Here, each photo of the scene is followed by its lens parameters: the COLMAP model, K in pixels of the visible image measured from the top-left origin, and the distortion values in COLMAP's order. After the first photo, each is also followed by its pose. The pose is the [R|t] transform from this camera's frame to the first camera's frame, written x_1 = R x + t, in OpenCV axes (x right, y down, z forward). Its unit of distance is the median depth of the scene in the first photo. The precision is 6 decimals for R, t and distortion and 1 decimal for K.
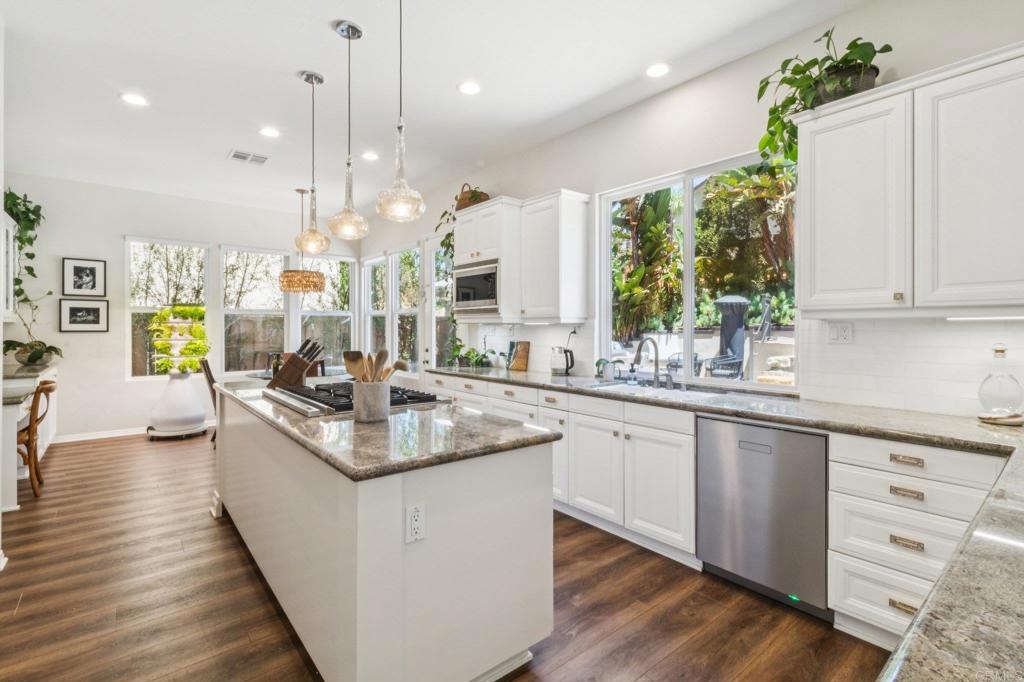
lens RADIAL K [[475.7, 0, 511.9], [0, 475.7, 334.8], [0, 0, 1]] dist [0.004673, -0.001451]
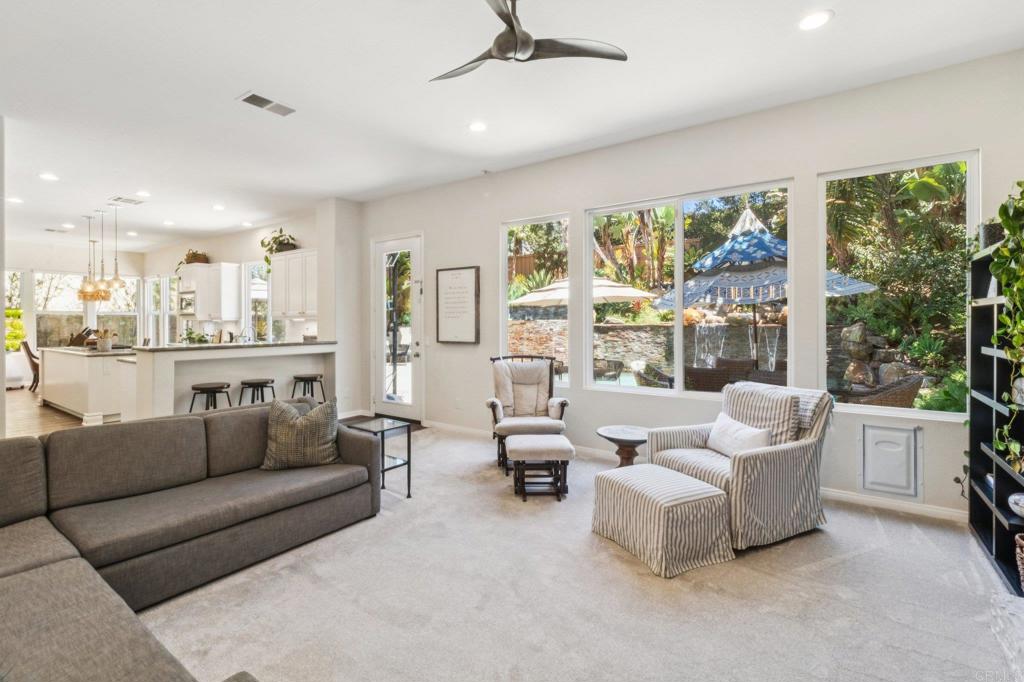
lens RADIAL K [[475.7, 0, 513.2], [0, 475.7, 332.0], [0, 0, 1]] dist [0.004673, -0.001451]
pose [[0.964671, -0.007732, 0.263343, 0.561467], [0.006613, 0.999965, 0.005133, 0.019637], [-0.263373, -0.003210, 0.964689, -1.047101]]
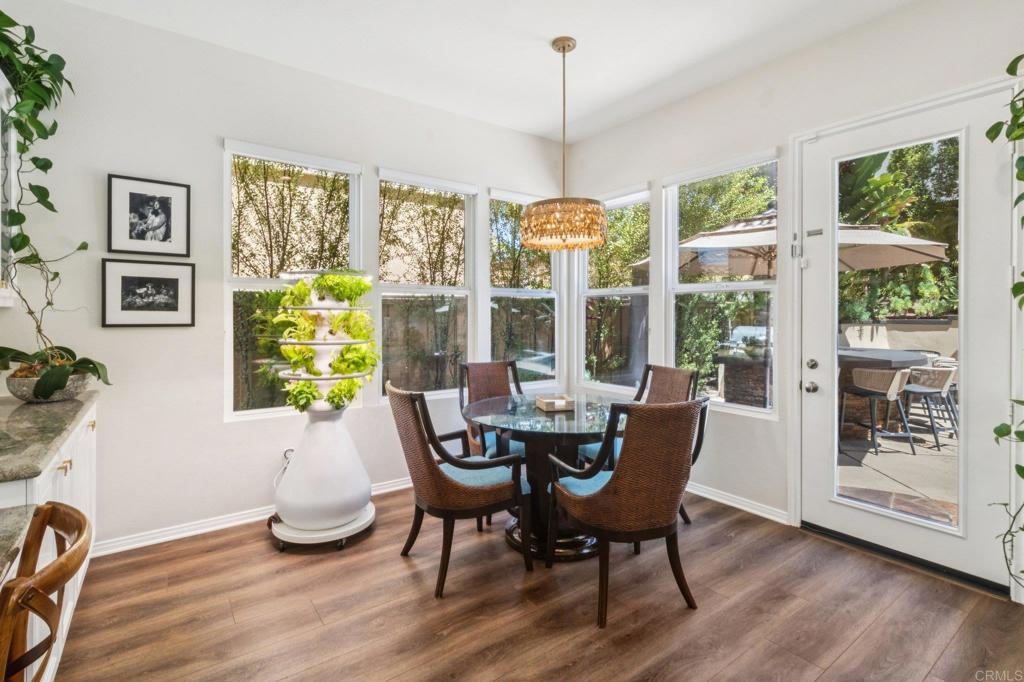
lens RADIAL K [[475.7, 0, 506.2], [0, 475.7, 321.8], [0, 0, 1]] dist [0.004673, -0.001451]
pose [[0.998399, 0.001846, -0.056533, -0.498010], [-0.001846, 0.999998, 0.000061, -0.012016], [0.056533, 0.000044, 0.998401, 0.525914]]
